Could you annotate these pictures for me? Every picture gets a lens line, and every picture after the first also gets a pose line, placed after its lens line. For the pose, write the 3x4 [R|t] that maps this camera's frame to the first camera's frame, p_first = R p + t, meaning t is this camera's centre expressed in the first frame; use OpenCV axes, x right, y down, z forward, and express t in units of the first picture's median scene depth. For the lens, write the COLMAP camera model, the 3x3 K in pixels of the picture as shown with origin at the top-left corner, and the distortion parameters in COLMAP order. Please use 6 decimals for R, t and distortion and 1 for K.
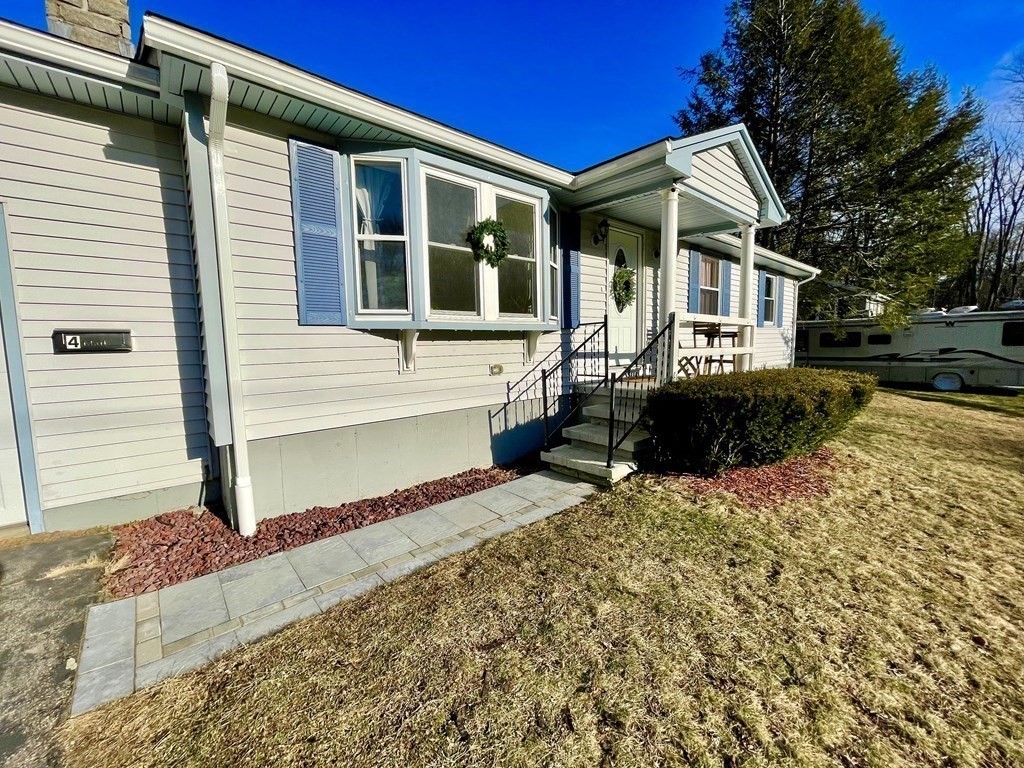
lens RADIAL K [[415.2, 0, 512.3], [0, 415.2, 380.9], [0, 0, 1]] dist [-0.001281, 0.000751]
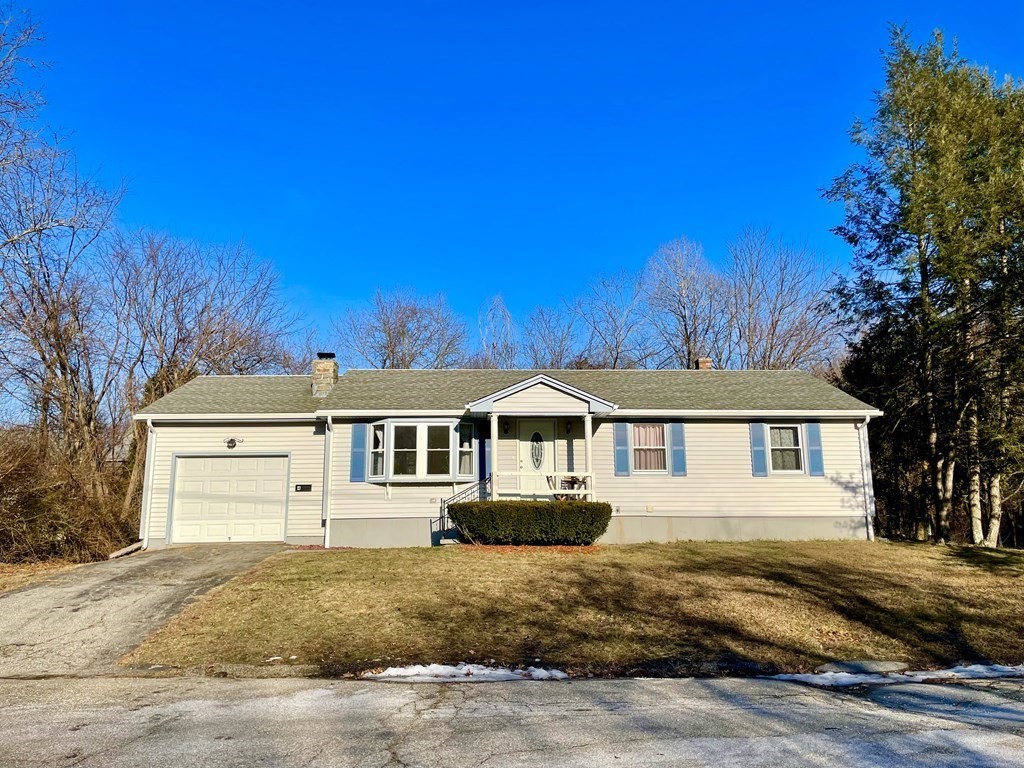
lens RADIAL K [[770.7, 0, 515.0], [0, 770.7, 375.9], [0, 0, 1]] dist [0.078964, -0.090868]
pose [[0.803197, -0.095539, -0.588003, 3.342836], [-0.056362, 0.970440, -0.234667, 0.325107], [0.593042, 0.221625, 0.774070, -2.458564]]
